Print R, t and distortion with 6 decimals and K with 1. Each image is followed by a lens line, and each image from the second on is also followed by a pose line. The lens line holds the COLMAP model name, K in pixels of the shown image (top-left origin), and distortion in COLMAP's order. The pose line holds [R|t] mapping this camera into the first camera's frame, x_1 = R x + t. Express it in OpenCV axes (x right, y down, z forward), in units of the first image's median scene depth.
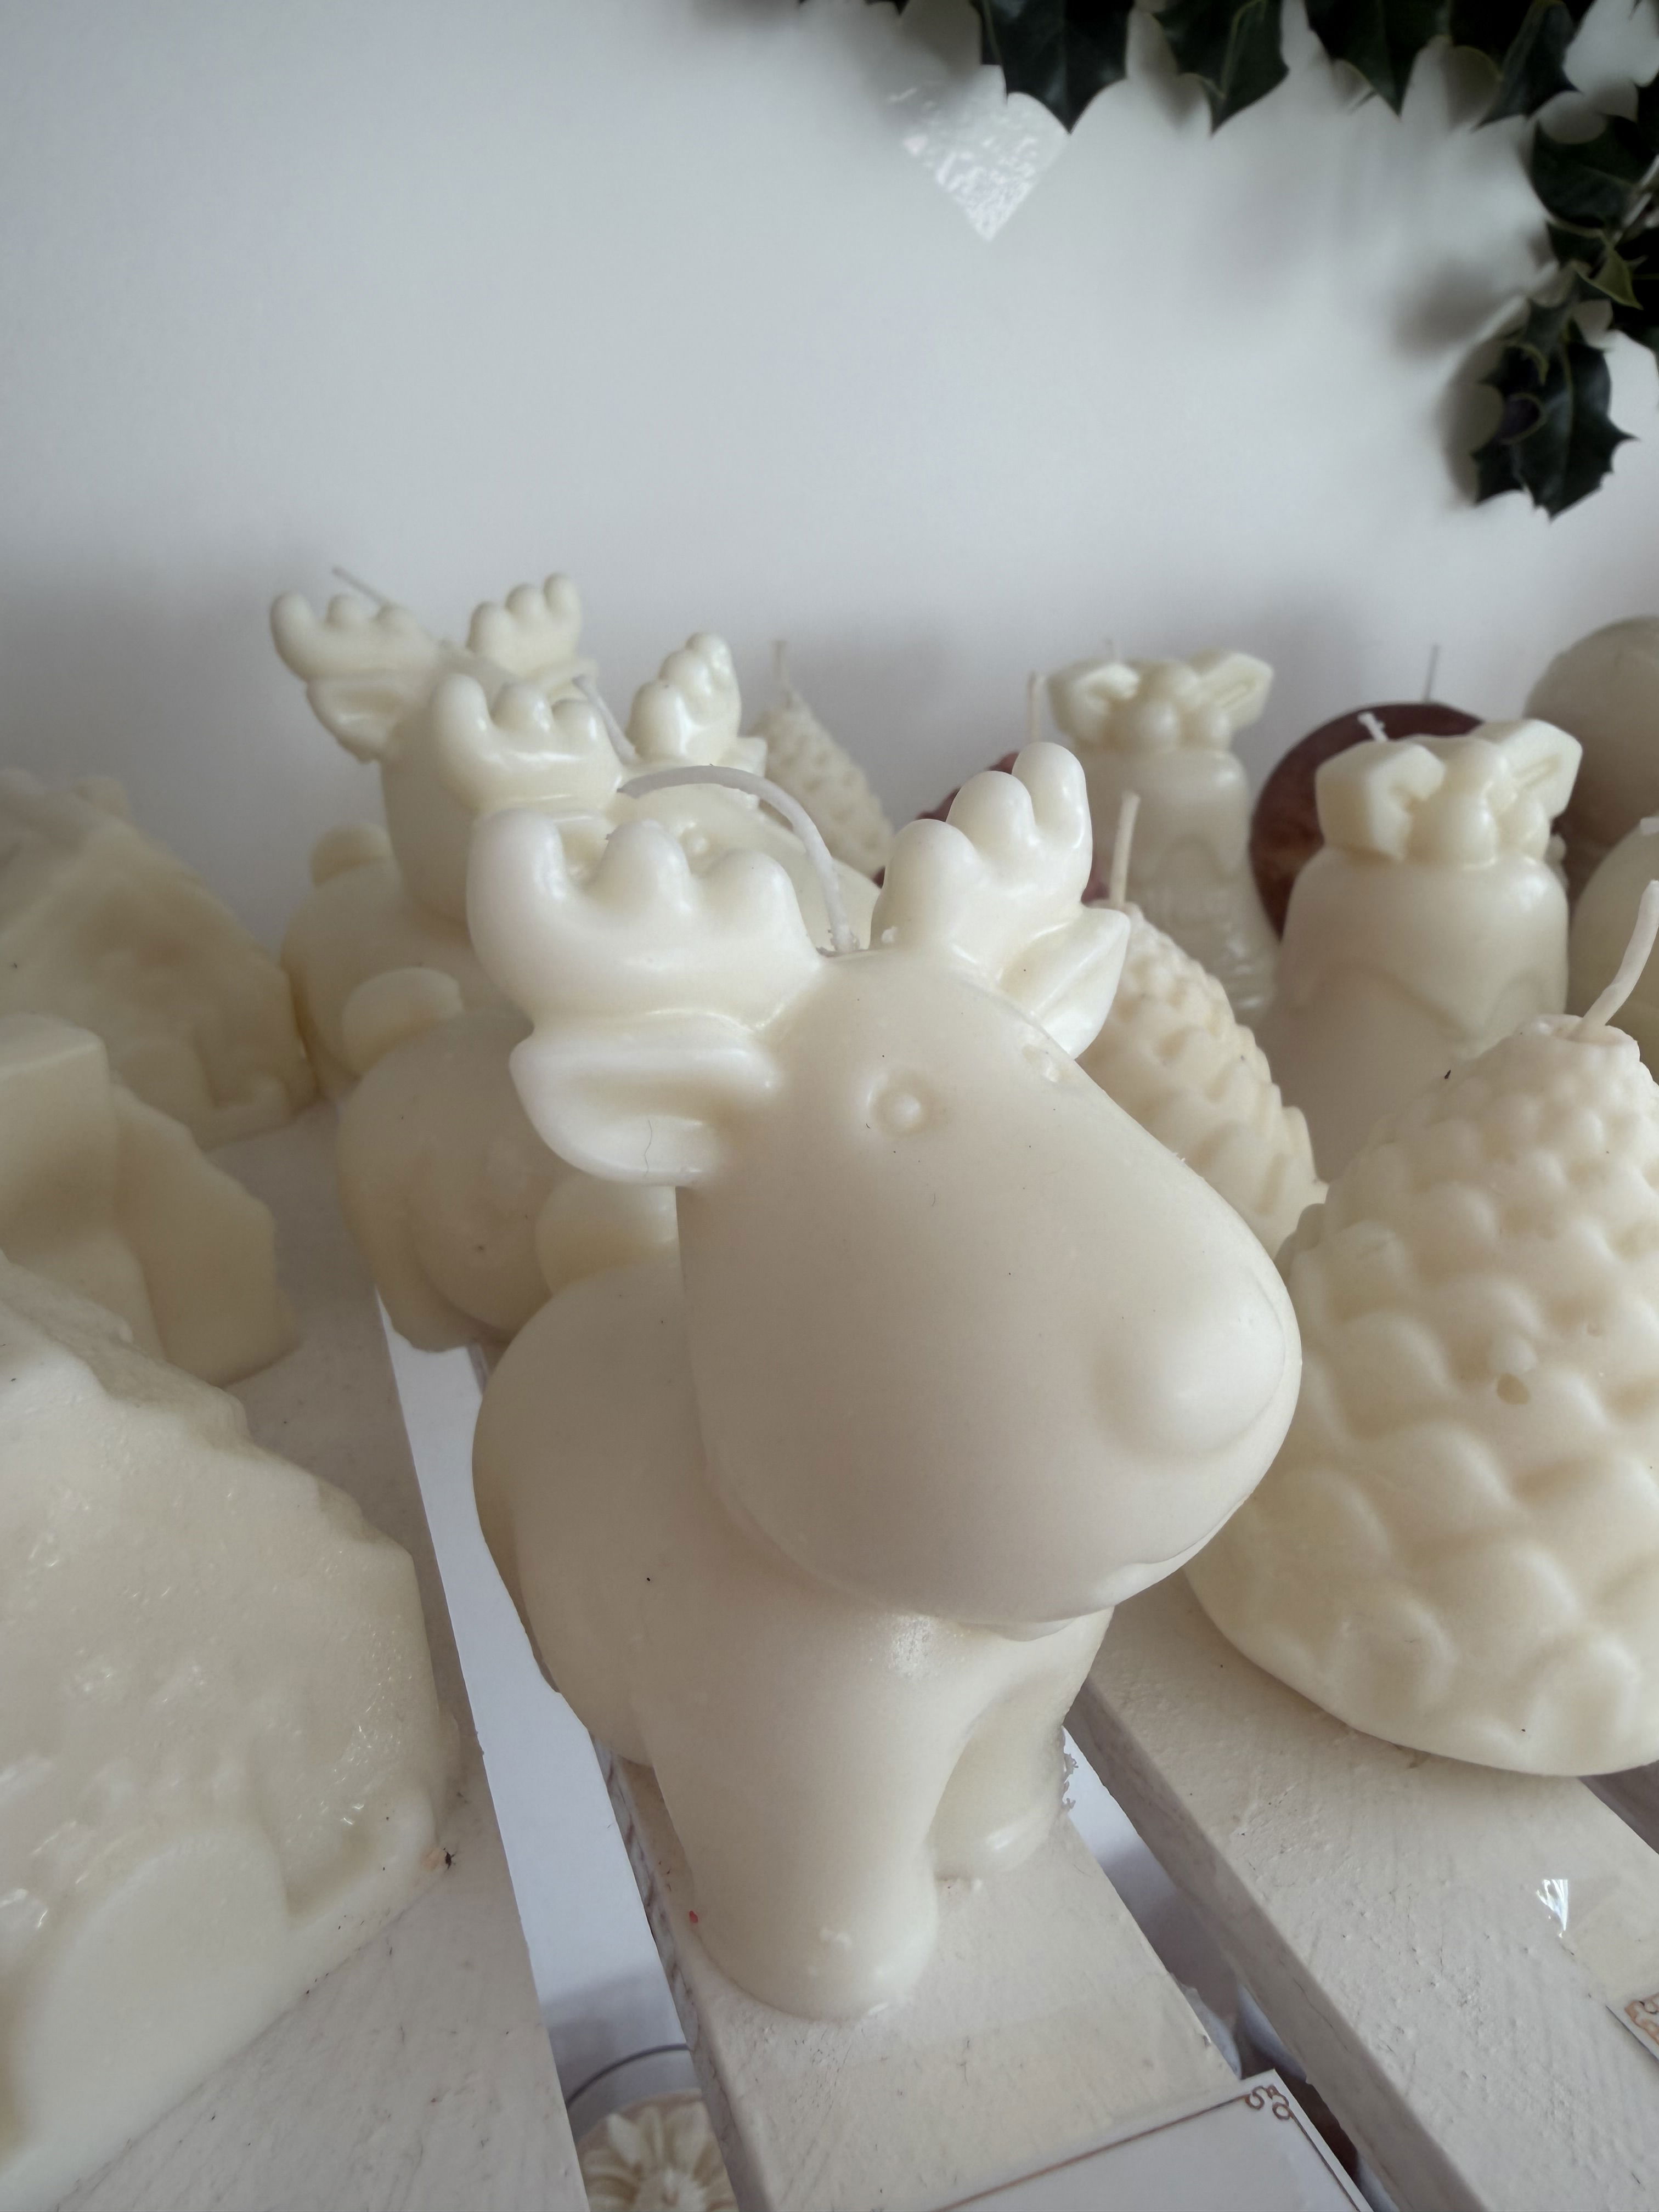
lens RADIAL K [[1580.7, 0, 823.1], [0, 1580.7, 980.9], [0, 0, 1]] dist [0.006286, 0.004529]
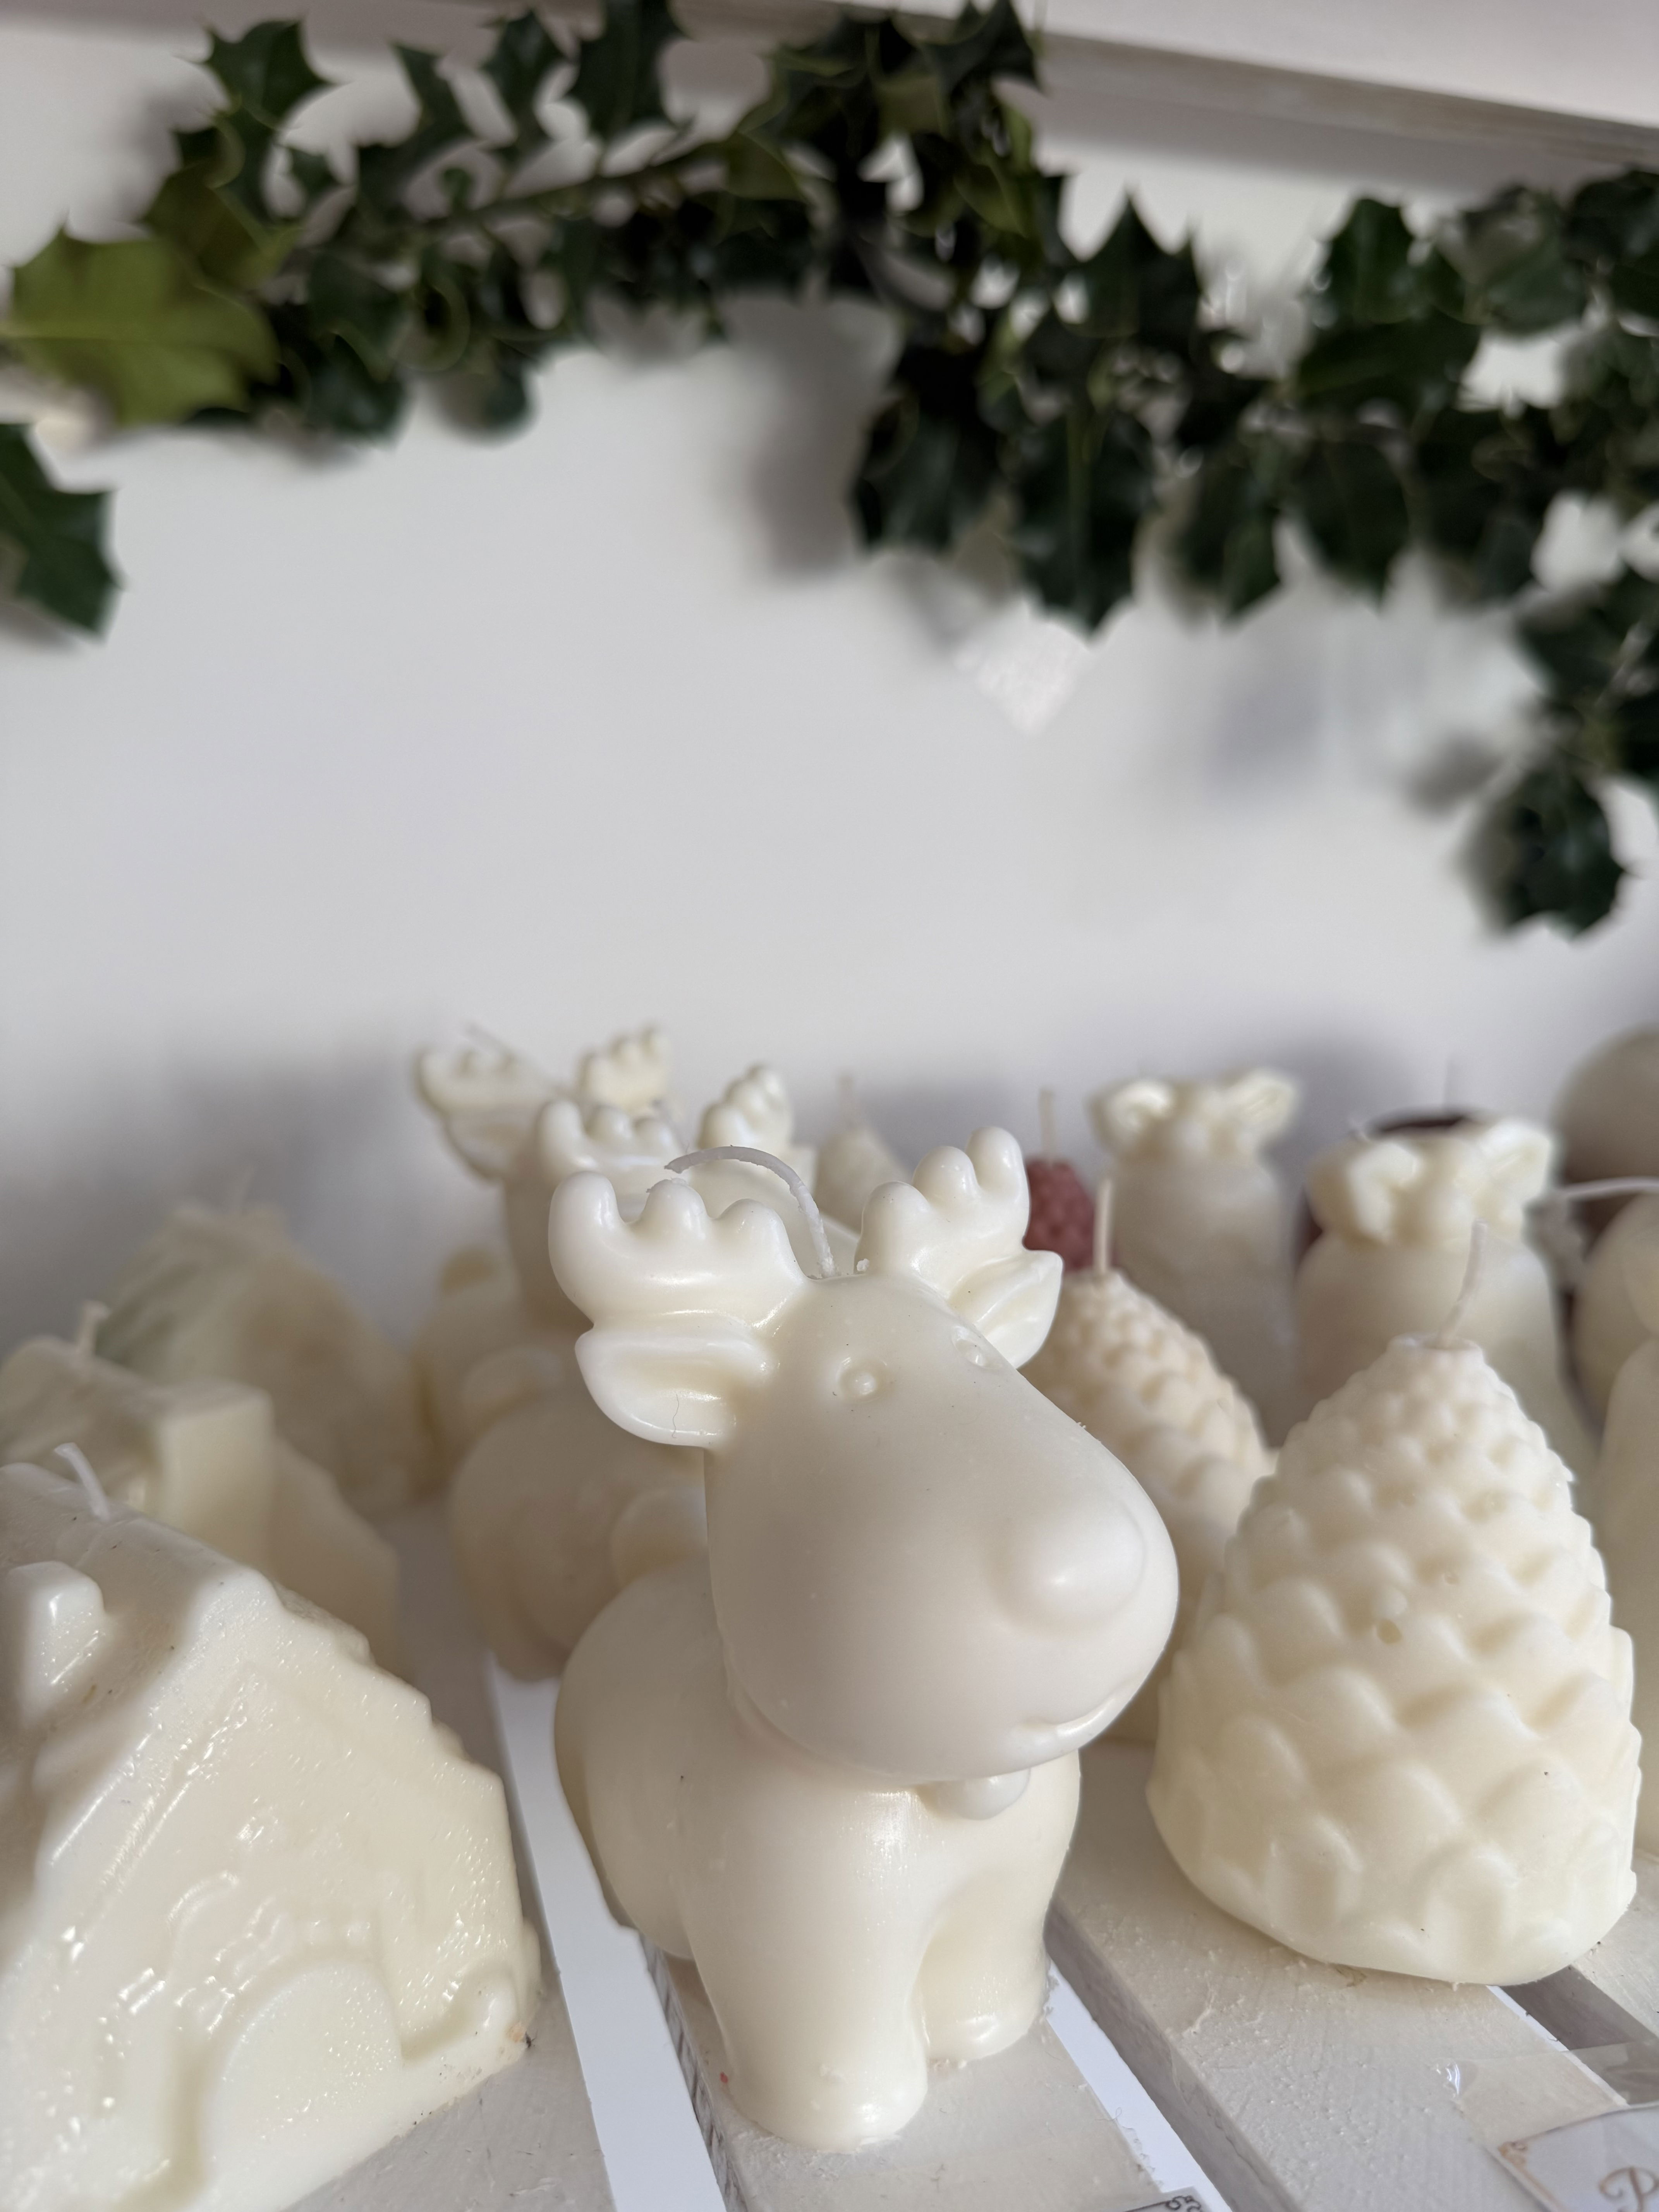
lens RADIAL K [[1615.3, 0, 829.5], [0, 1615.3, 1106.0], [0, 0, 1]] dist [0.014051, -0.054591]
pose [[0.996915, -0.033463, -0.070994, 0.101734], [0.018483, 0.979209, -0.202010, 0.100522], [0.076278, 0.200075, 0.976807, -0.322194]]
